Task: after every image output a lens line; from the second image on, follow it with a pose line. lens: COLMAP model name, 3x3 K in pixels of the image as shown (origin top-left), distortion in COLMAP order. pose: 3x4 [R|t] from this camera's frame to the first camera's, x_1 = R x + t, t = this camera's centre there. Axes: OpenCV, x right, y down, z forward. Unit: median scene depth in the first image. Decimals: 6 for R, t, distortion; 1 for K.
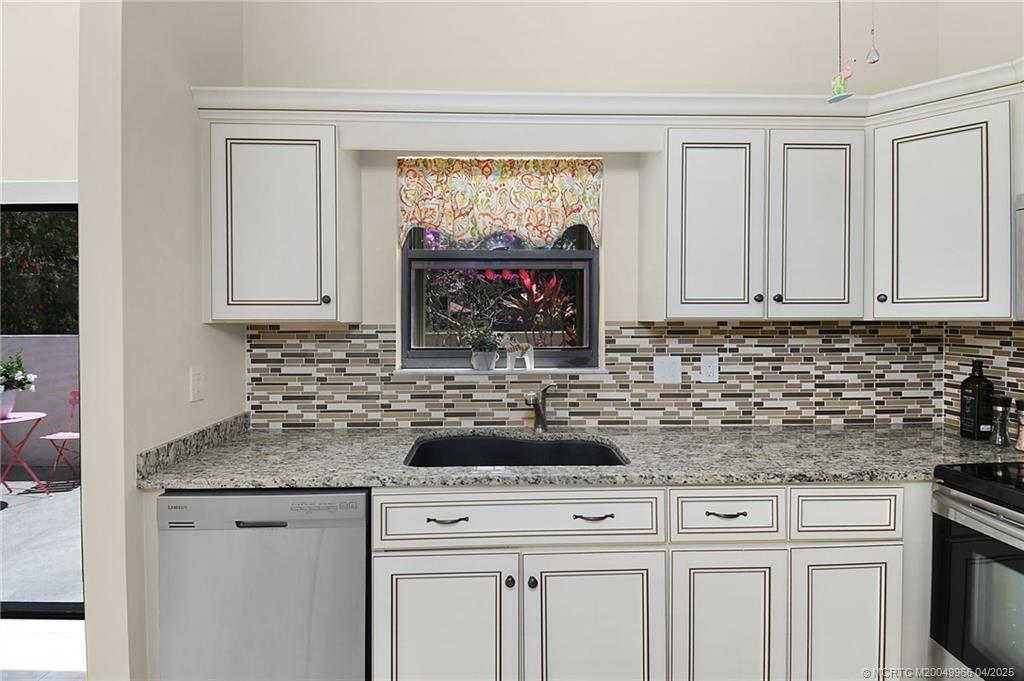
lens RADIAL K [[480.5, 0, 509.4], [0, 480.5, 322.3], [0, 0, 1]] dist [0.035372, -0.028893]
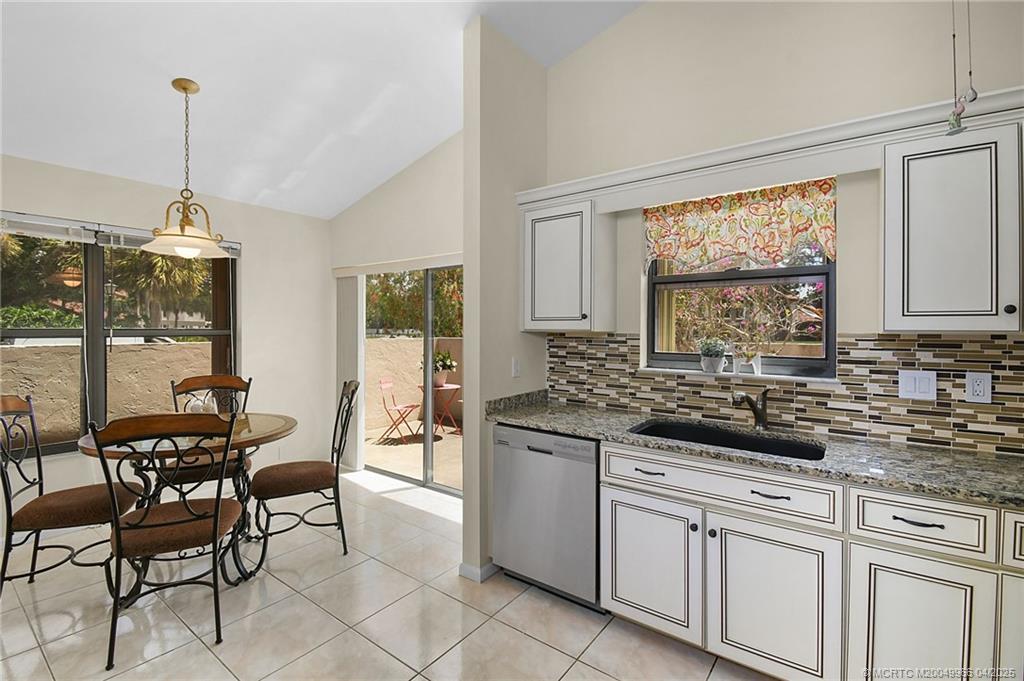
lens RADIAL K [[463.9, 0, 505.0], [0, 463.9, 327.5], [0, 0, 1]] dist [0.030736, -0.025001]
pose [[0.775340, 0.003909, -0.631532, 0.280909], [-0.009301, 0.999943, -0.005230, -0.002274], [0.631475, 0.009929, 0.775332, -0.228501]]
